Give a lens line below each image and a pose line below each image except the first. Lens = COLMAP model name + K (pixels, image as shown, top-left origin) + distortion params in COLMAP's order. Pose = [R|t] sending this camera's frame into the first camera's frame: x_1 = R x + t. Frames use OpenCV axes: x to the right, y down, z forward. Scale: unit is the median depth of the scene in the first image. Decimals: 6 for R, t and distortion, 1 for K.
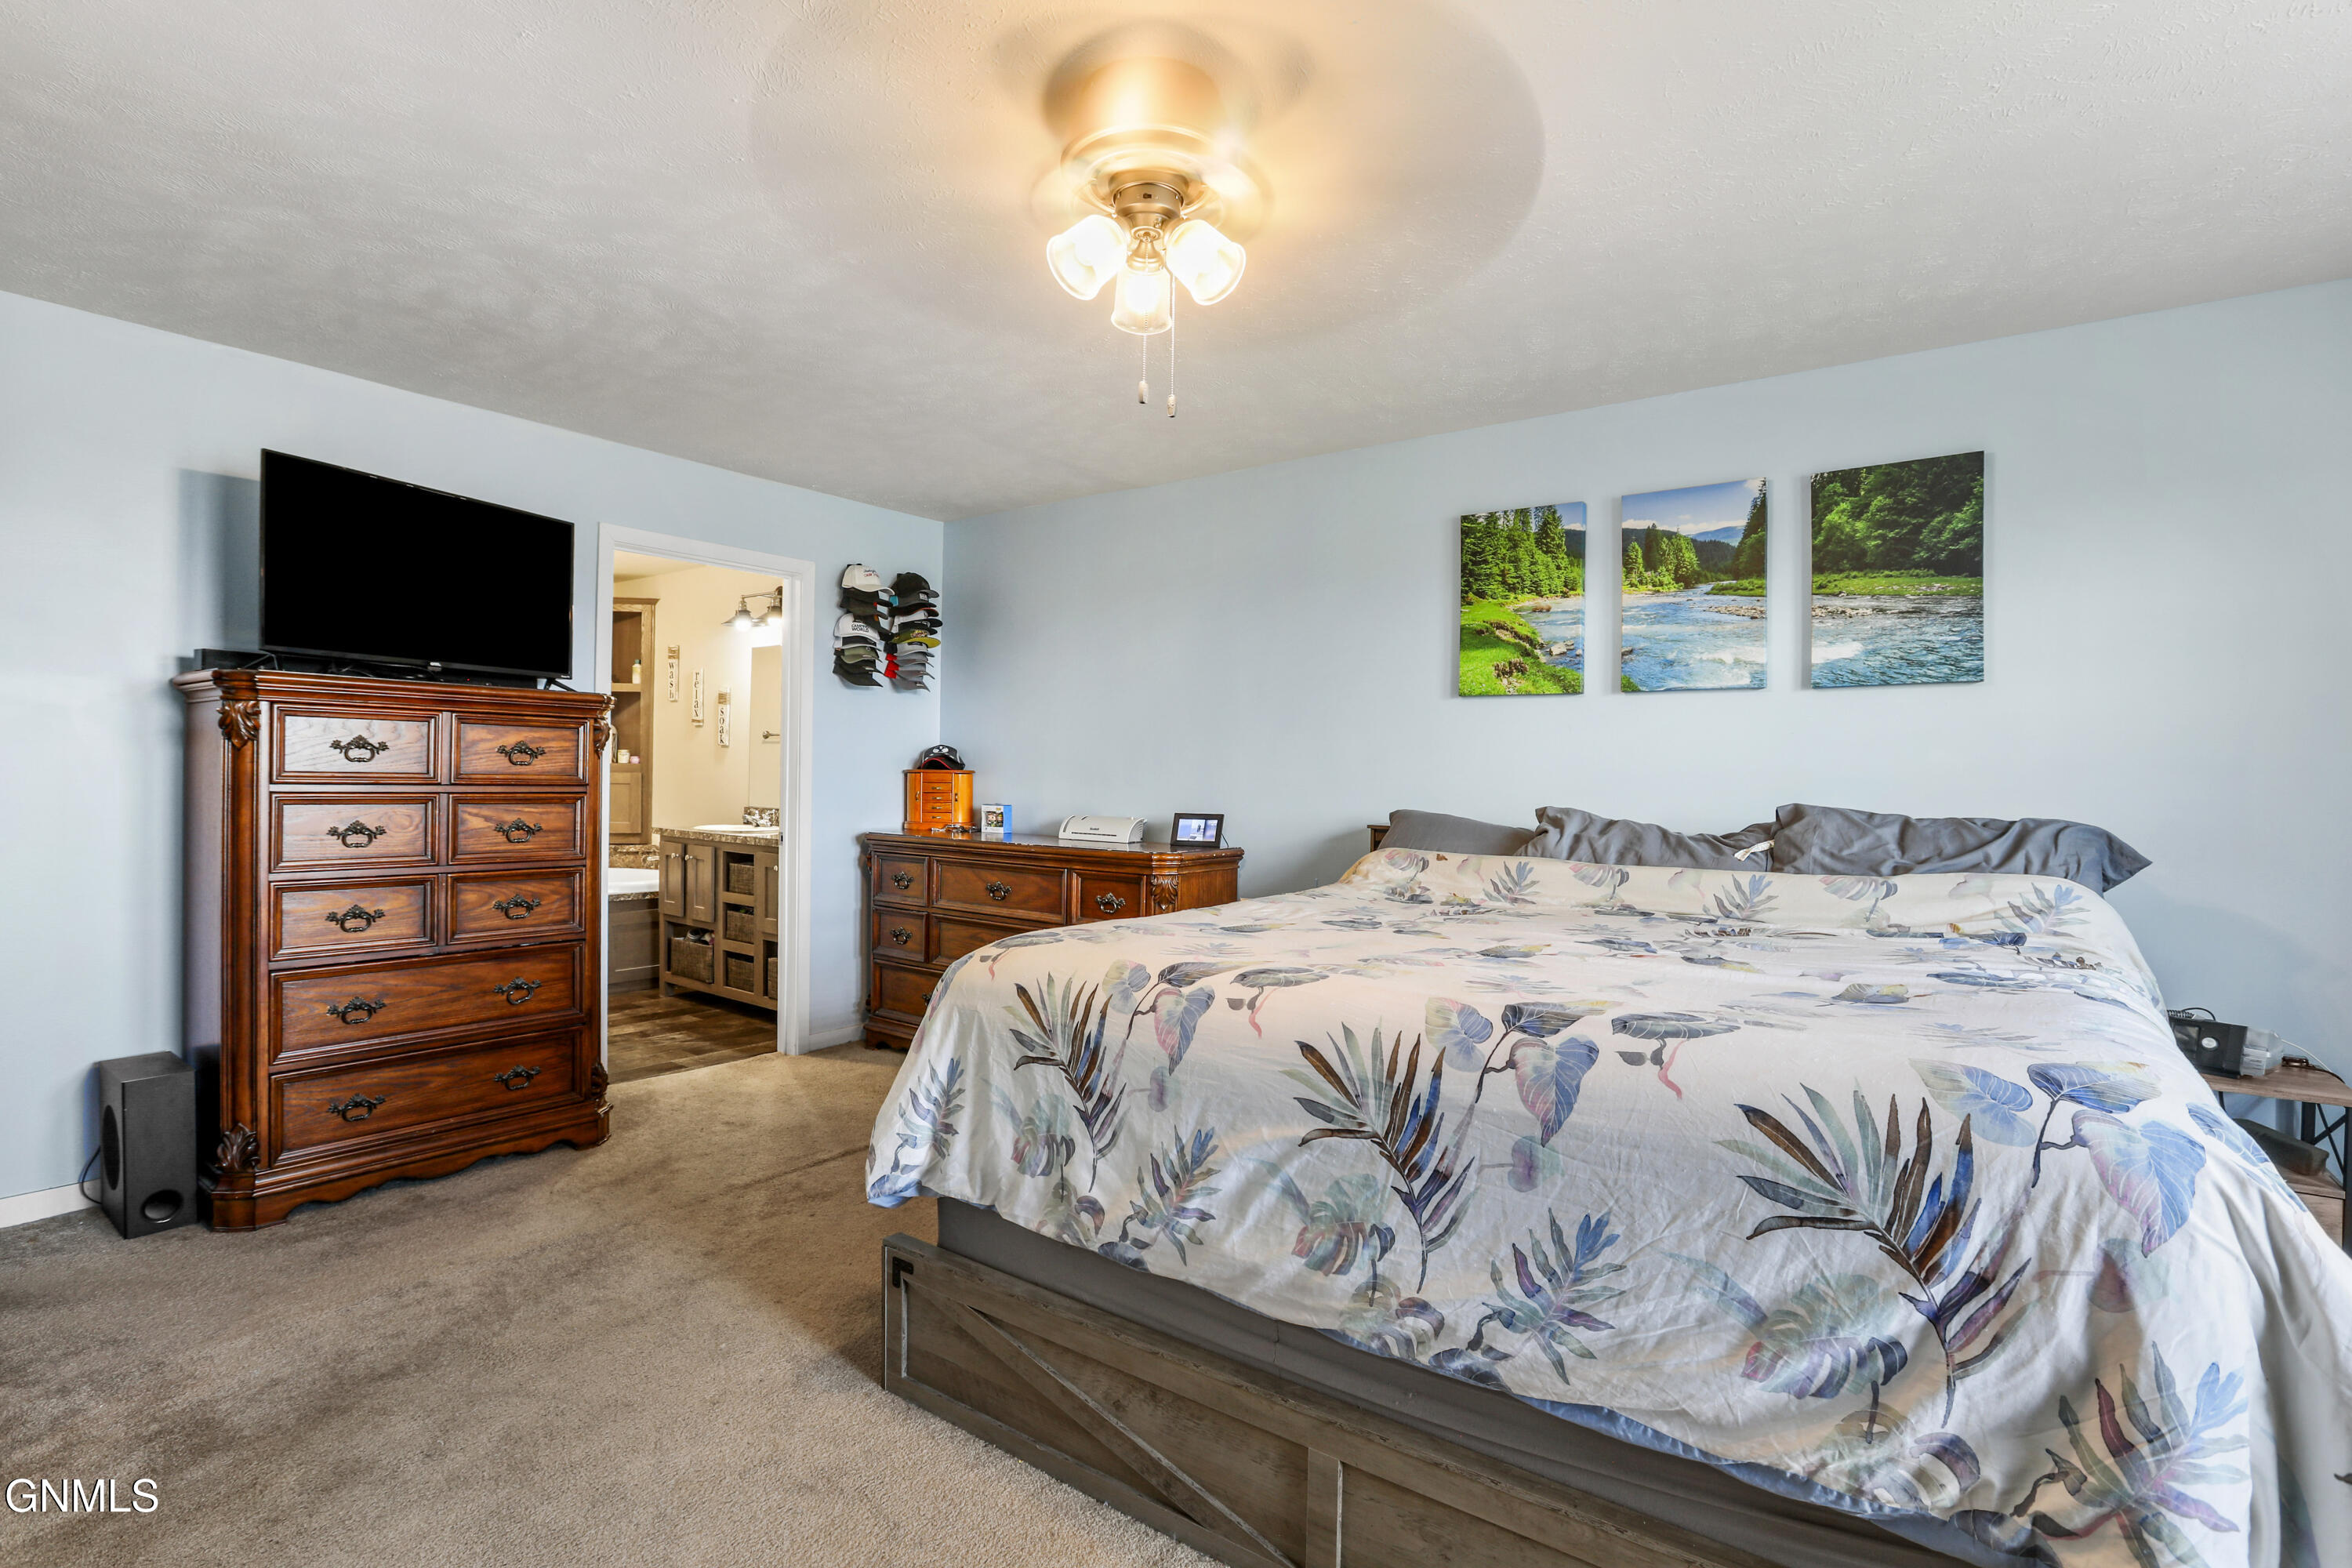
lens RADIAL K [[1126.5, 0, 1160.3], [0, 1126.5, 771.7], [0, 0, 1]] dist [-0.050521, 0.029260]
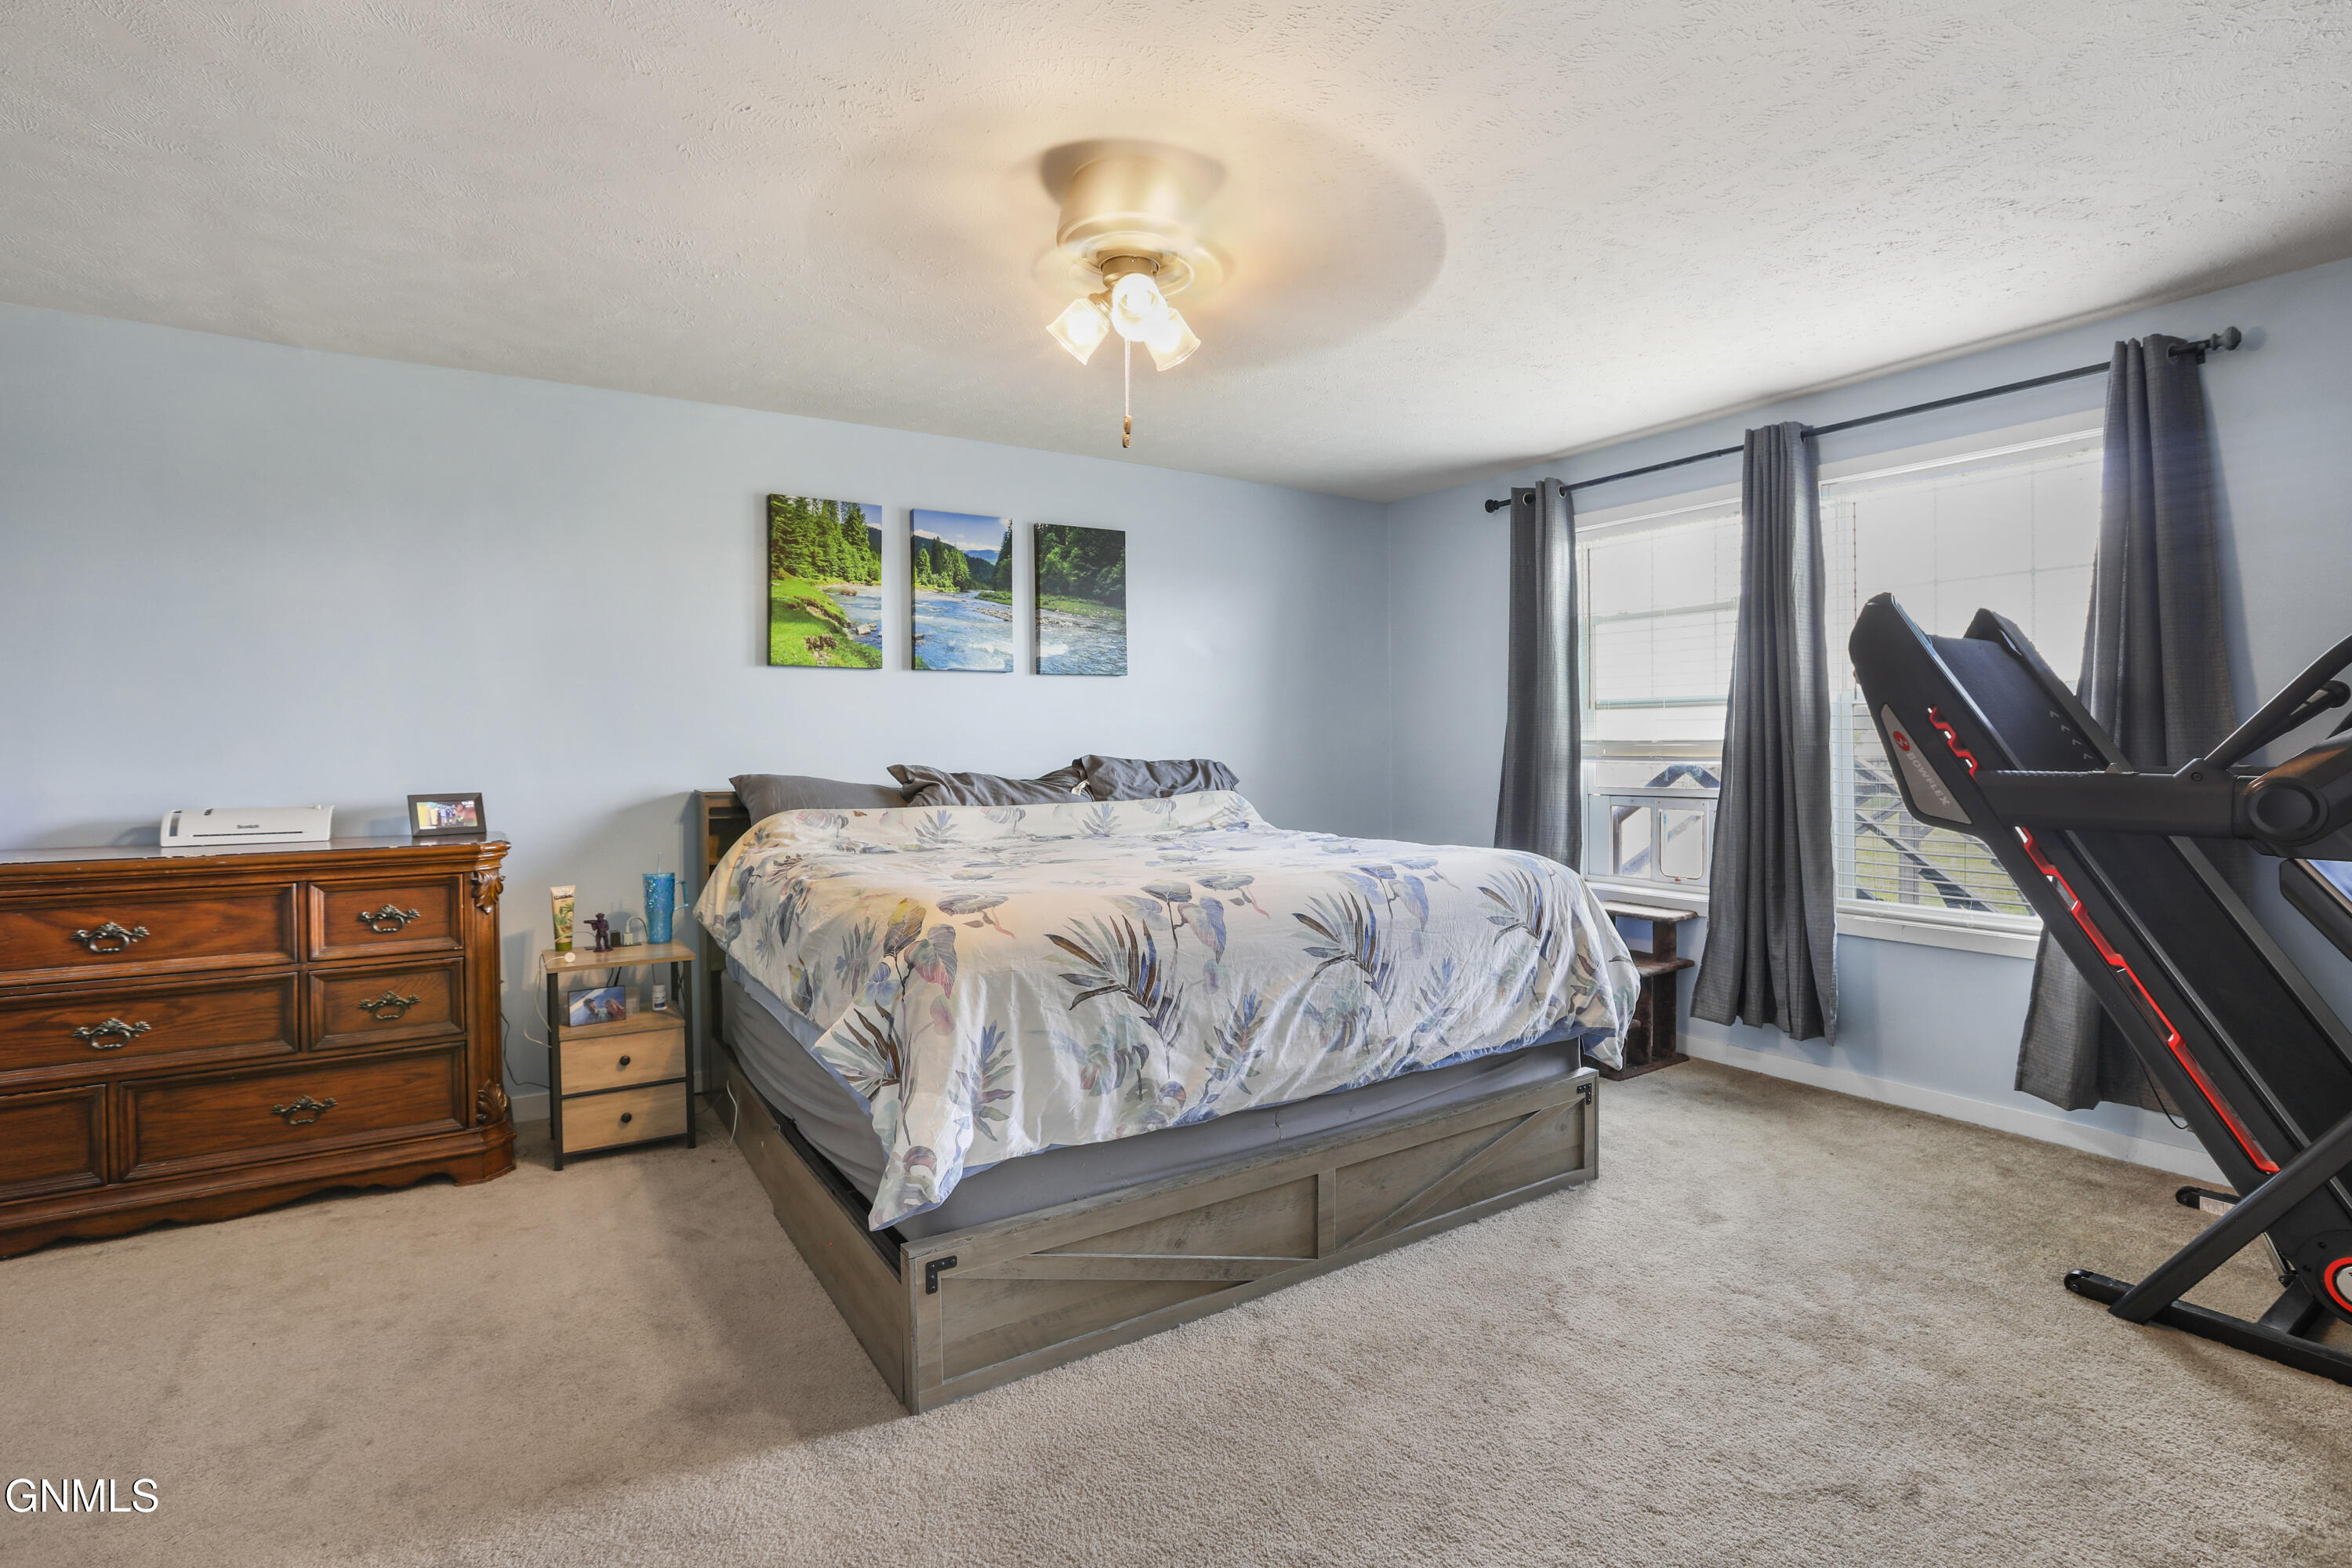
lens RADIAL K [[1126.5, 0, 1160.3], [0, 1126.5, 771.7], [0, 0, 1]] dist [-0.050521, 0.029260]
pose [[0.355014, -0.040093, 0.934001, -0.742428], [0.012436, 0.999194, 0.038165, -0.003431], [-0.934778, -0.001933, 0.355227, 0.356900]]
